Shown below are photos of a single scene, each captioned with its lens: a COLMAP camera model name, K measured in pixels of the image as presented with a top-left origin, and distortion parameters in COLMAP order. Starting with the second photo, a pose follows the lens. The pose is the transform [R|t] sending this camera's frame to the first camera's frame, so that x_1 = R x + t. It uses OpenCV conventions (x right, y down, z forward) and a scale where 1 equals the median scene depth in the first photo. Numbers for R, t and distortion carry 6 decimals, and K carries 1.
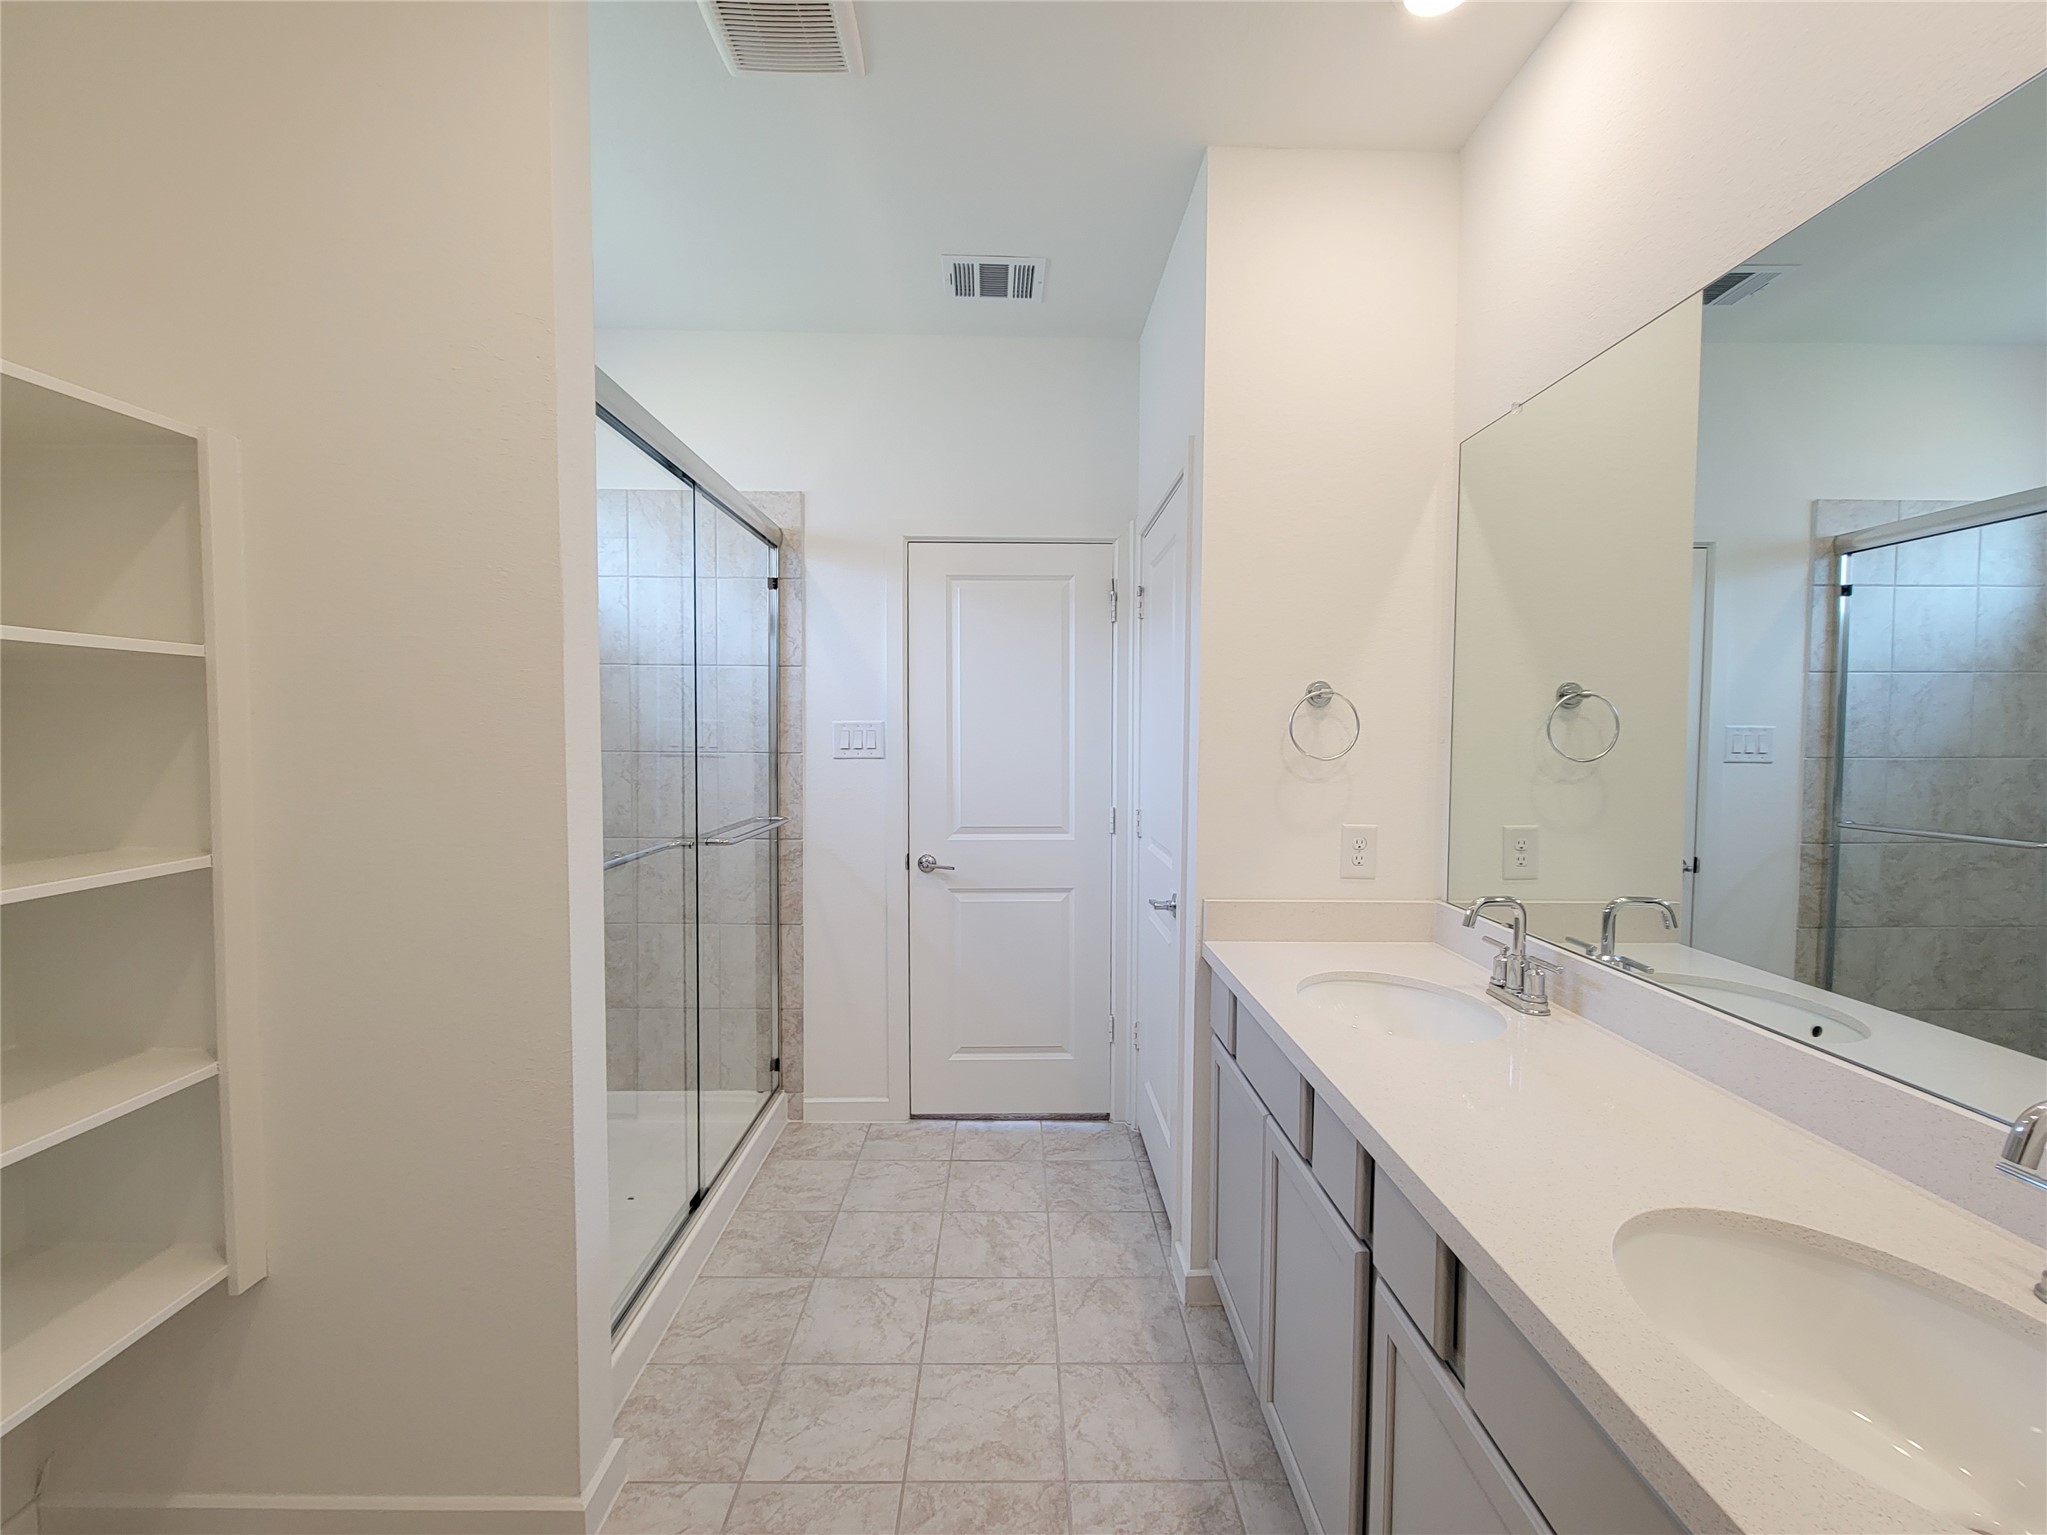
lens RADIAL K [[843.8, 0, 1005.0], [0, 843.8, 759.2], [0, 0, 1]] dist [0.004126, -0.002379]
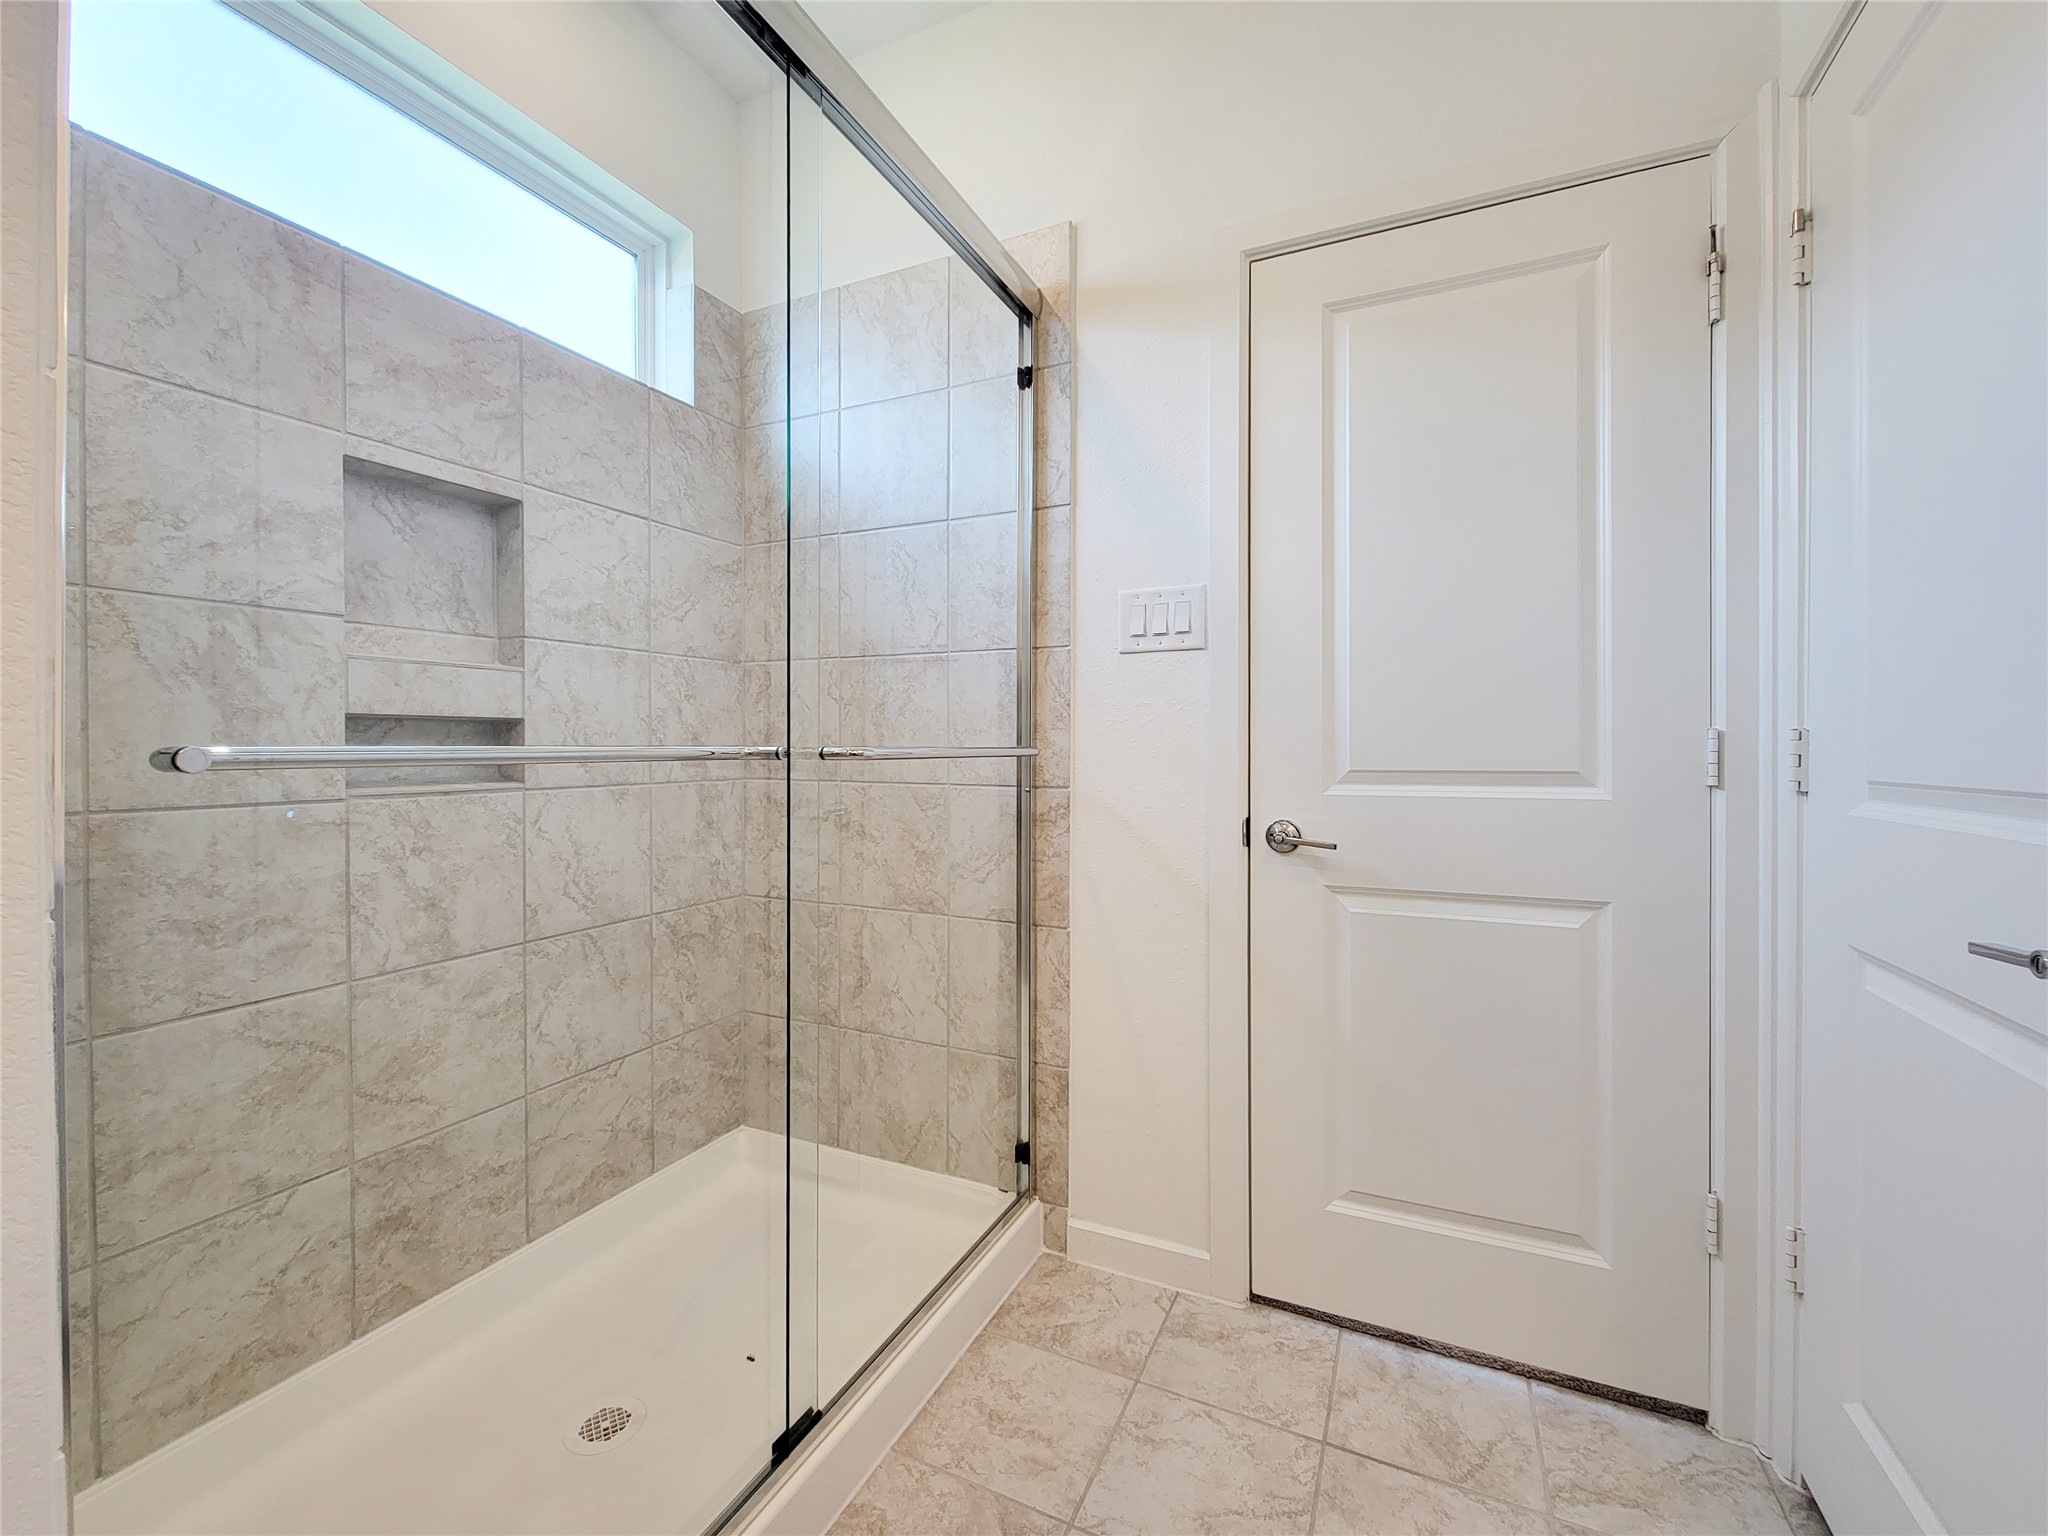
lens RADIAL K [[844.2, 0, 1005.5], [0, 844.2, 759.7], [0, 0, 1]] dist [0.004126, -0.002379]
pose [[0.897659, 0.000660, -0.440690, -0.013368], [-0.004866, 0.999953, -0.008414, 0.080126], [0.440664, 0.009697, 0.897620, 0.435193]]
